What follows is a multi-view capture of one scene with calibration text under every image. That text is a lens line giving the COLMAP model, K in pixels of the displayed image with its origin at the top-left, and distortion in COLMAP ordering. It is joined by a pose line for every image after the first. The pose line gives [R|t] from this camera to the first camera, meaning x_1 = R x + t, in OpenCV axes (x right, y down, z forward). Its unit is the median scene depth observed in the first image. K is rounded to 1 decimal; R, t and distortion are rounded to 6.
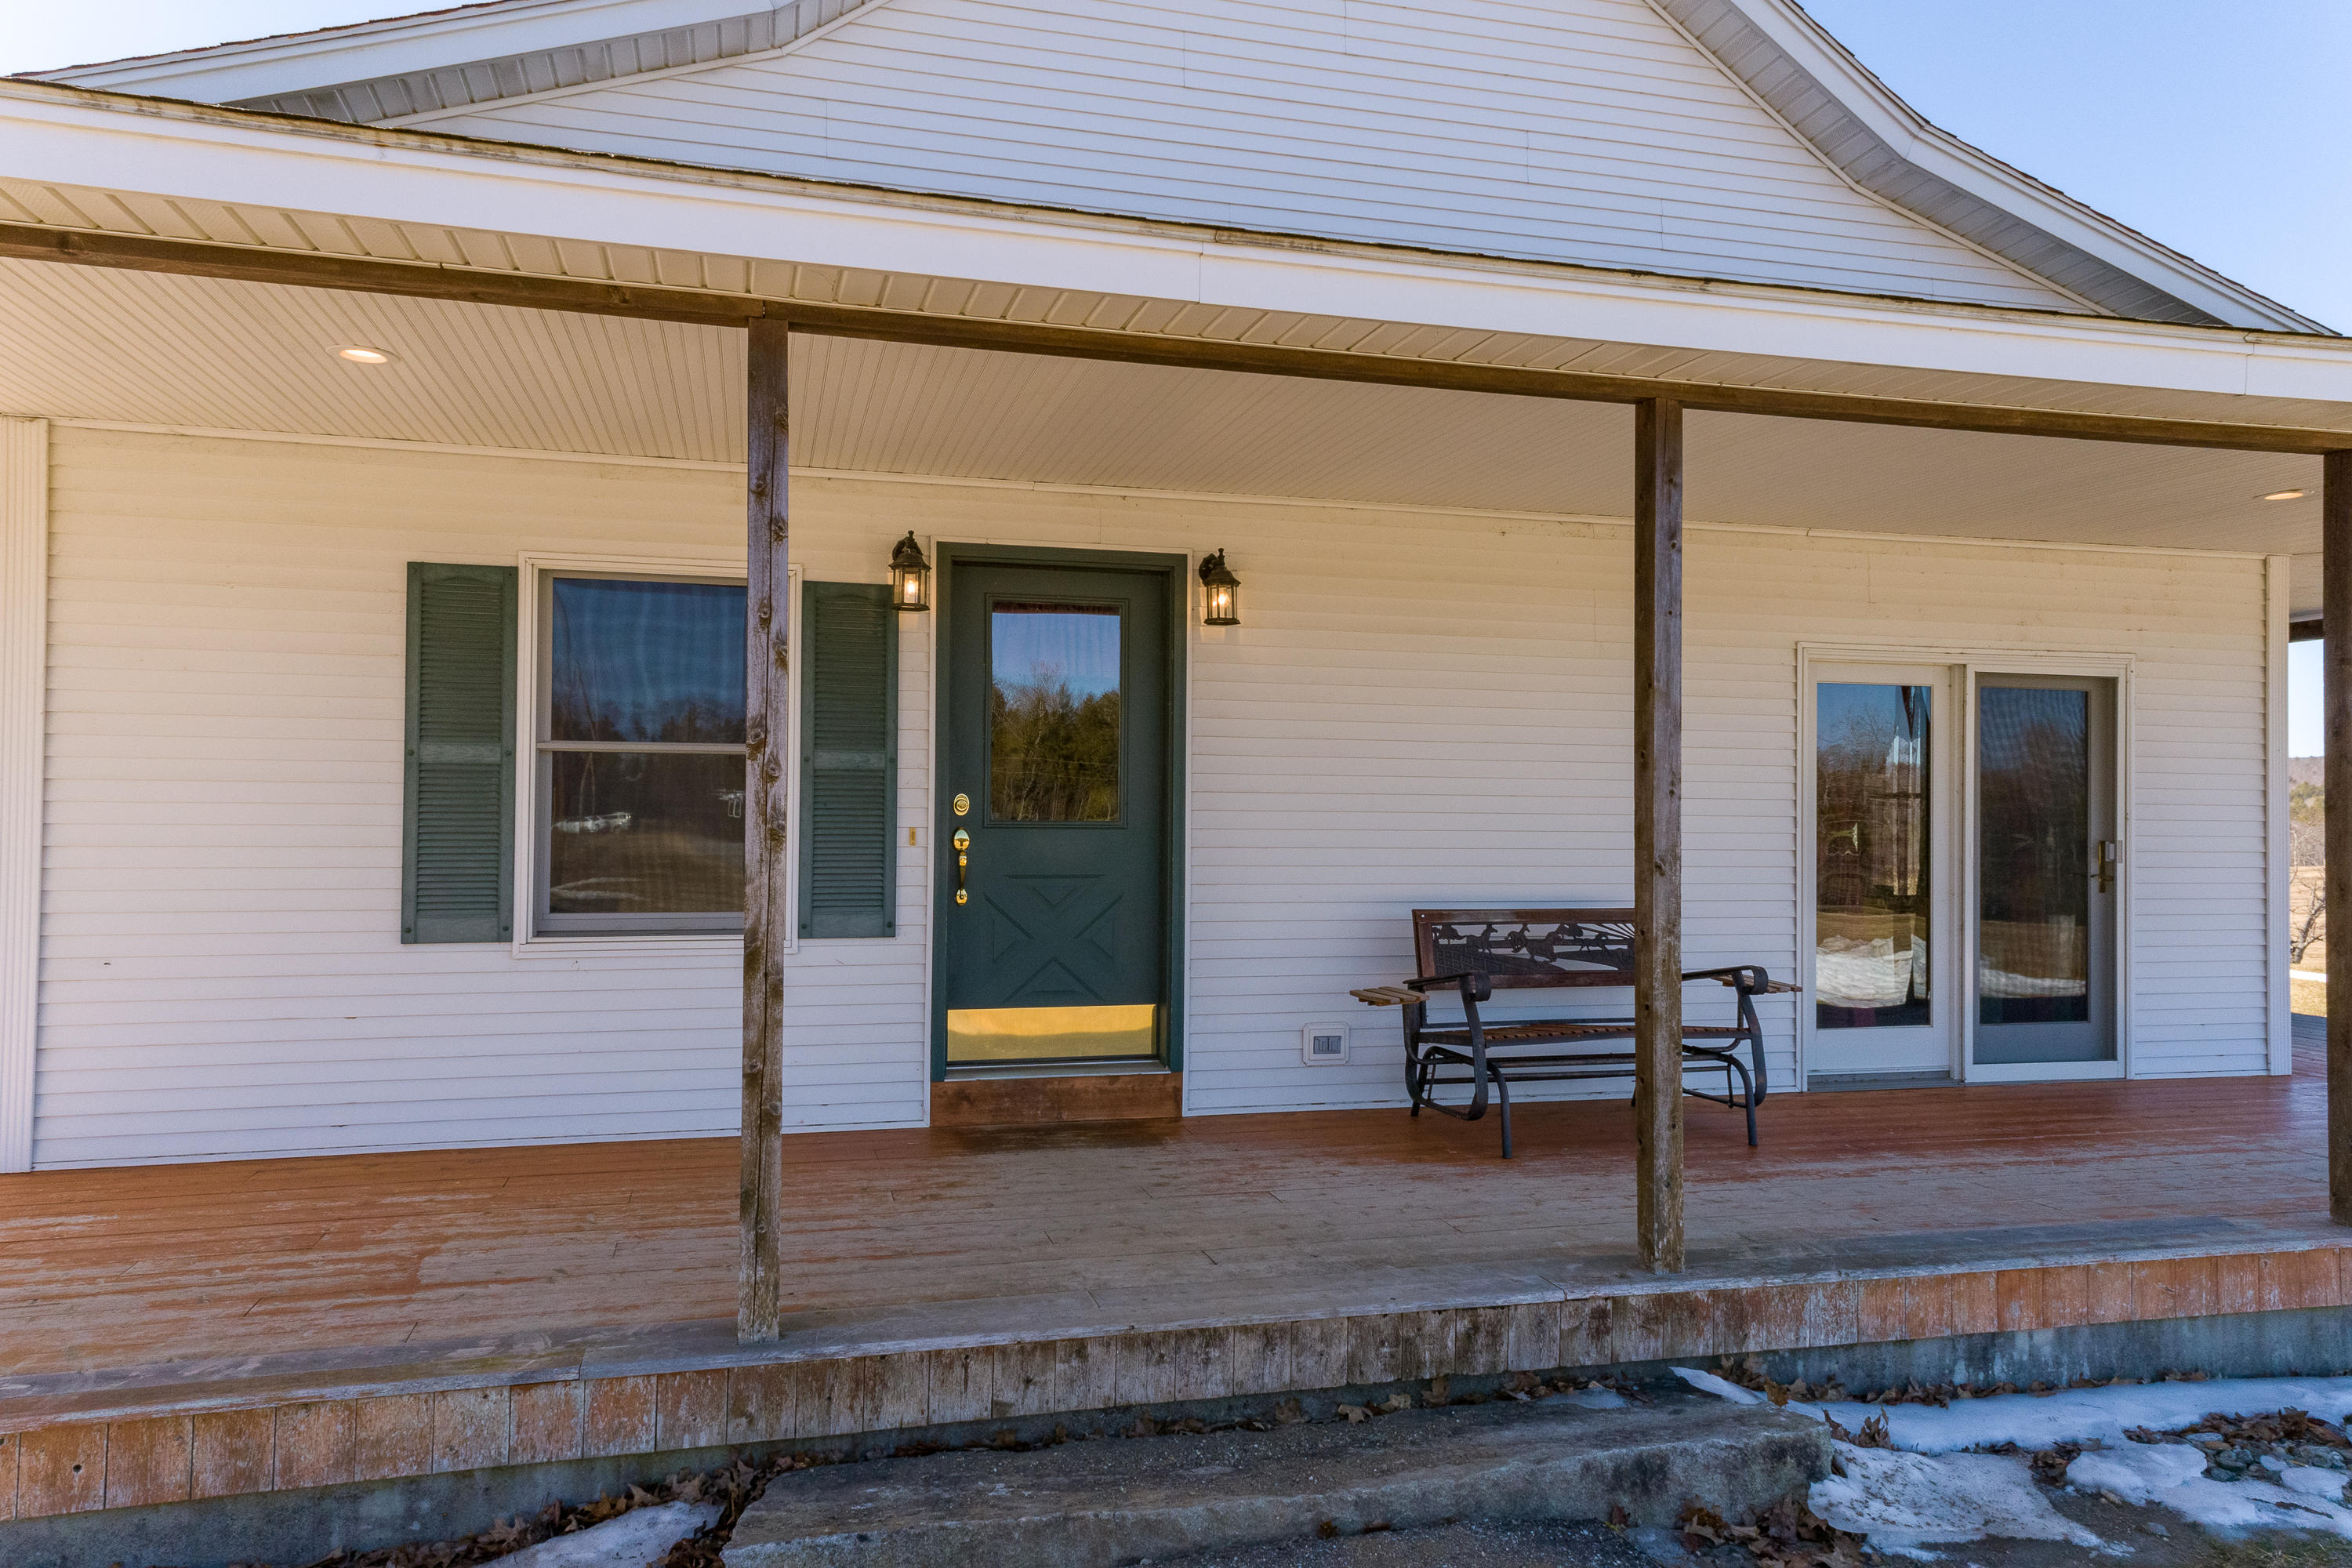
lens RADIAL K [[1618.2, 0, 1176.0], [0, 1618.2, 784.0], [0, 0, 1]] dist [-0.001307, -0.000843]
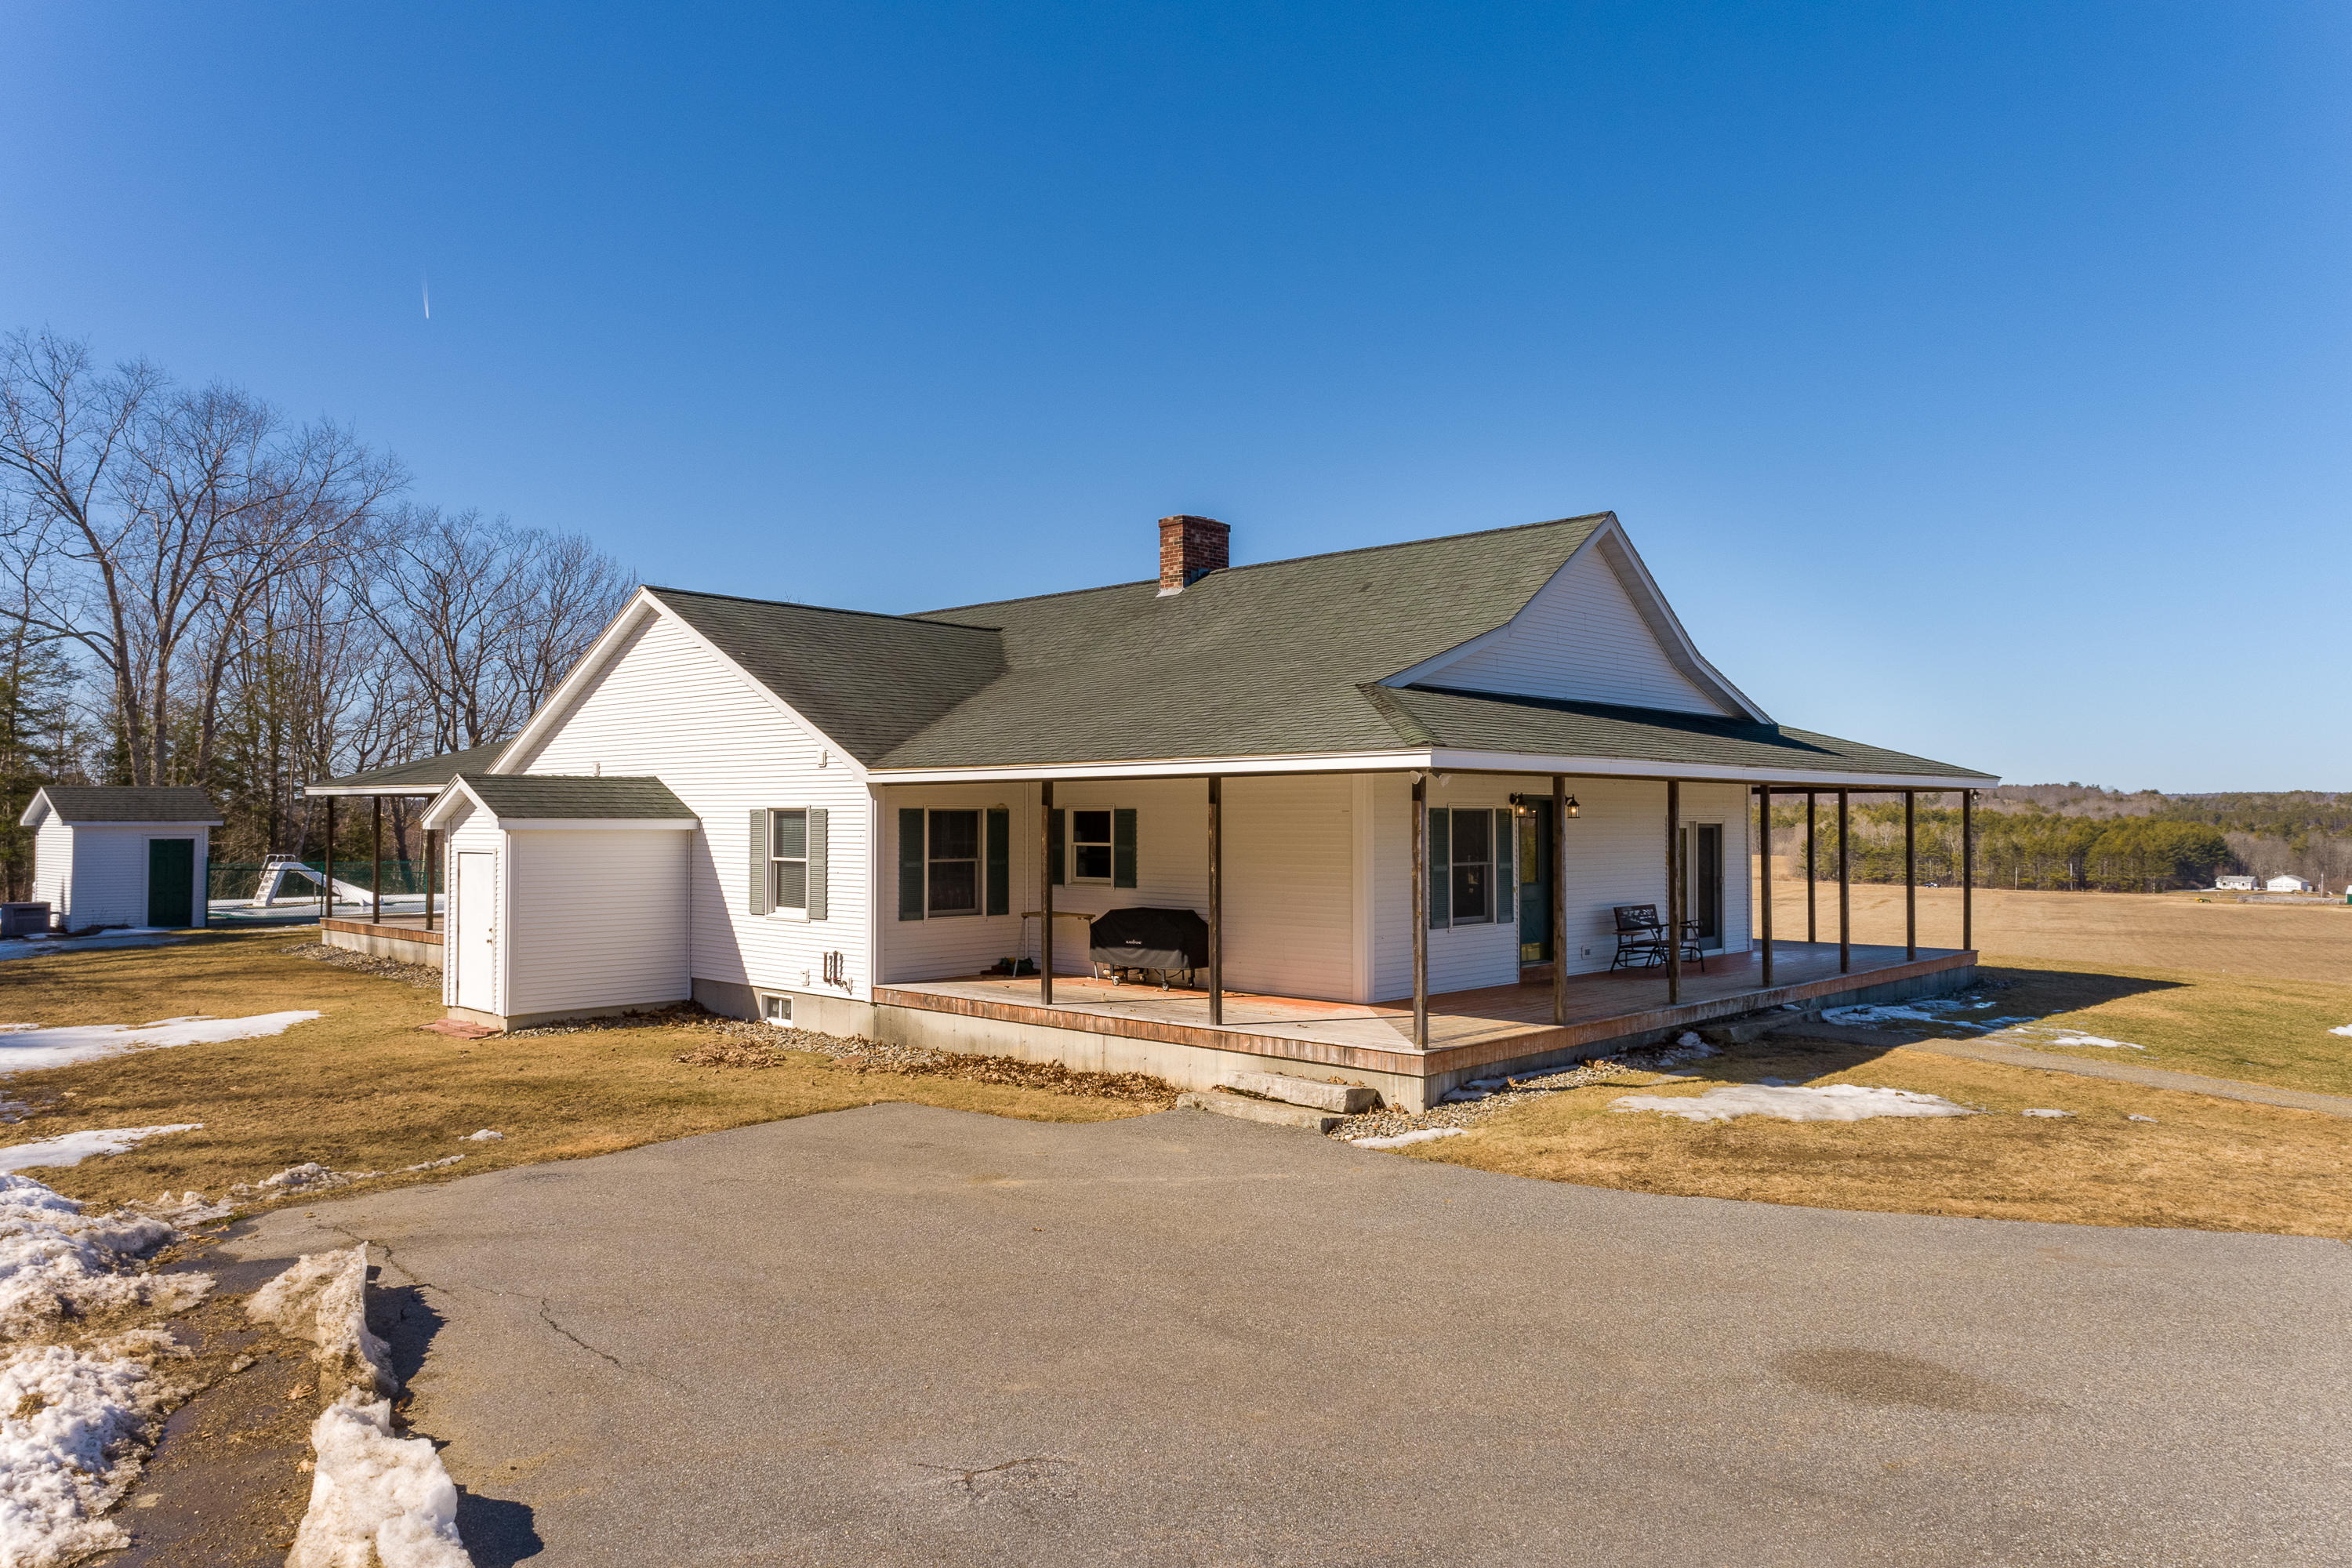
lens RADIAL K [[1582.8, 0, 1176.0], [0, 1582.8, 784.0], [0, 0, 1]] dist [0.001130, 0.000200]
pose [[0.856446, 0.009260, 0.516154, -2.329737], [-0.012485, 0.999918, 0.002777, -0.171662], [-0.516086, -0.008823, 0.856491, -1.306107]]
